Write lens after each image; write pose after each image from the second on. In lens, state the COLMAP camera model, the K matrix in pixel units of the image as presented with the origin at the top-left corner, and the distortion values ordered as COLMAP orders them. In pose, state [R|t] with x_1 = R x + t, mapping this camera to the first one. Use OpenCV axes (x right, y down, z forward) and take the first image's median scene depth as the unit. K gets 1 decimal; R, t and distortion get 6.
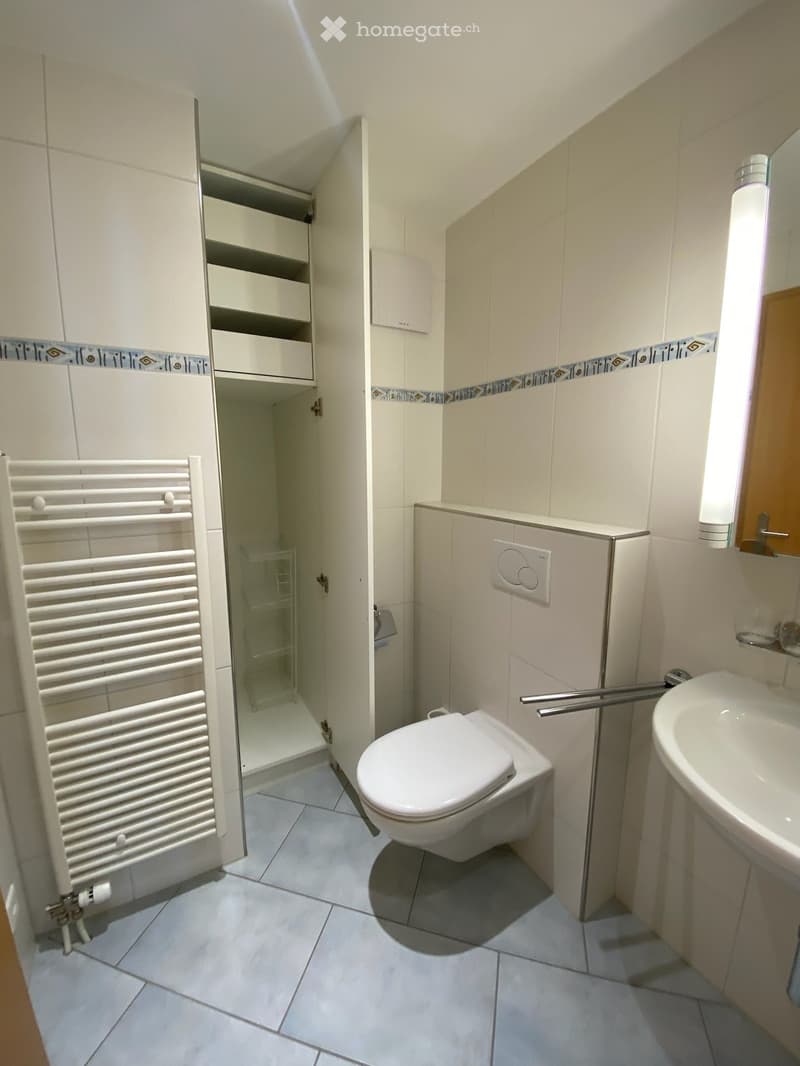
lens RADIAL K [[427.3, 0, 401.4], [0, 427.3, 529.9], [0, 0, 1]] dist [0.020898, -0.022380]
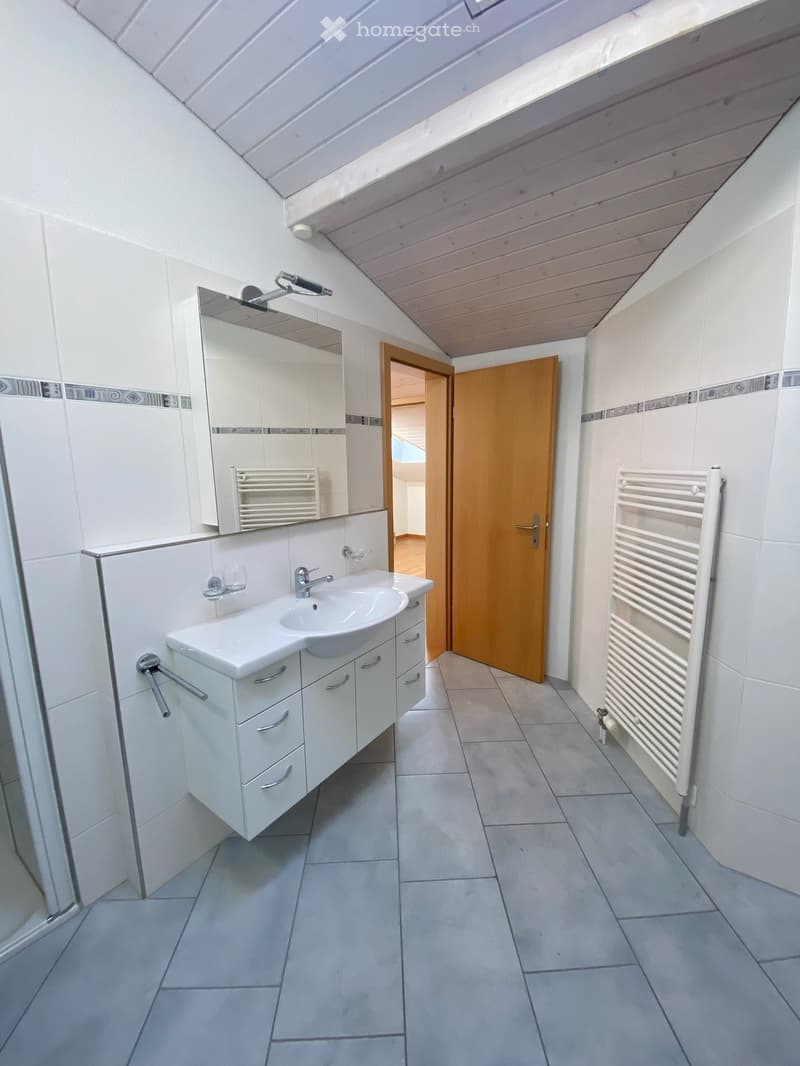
lens RADIAL K [[427.3, 0, 401.4], [0, 427.3, 529.9], [0, 0, 1]] dist [0.020898, -0.022380]
pose [[-0.469965, 0.145845, -0.870553, 0.981287], [-0.133809, 0.963086, 0.233583, -0.172418], [0.872484, 0.226264, -0.433101, 0.780452]]
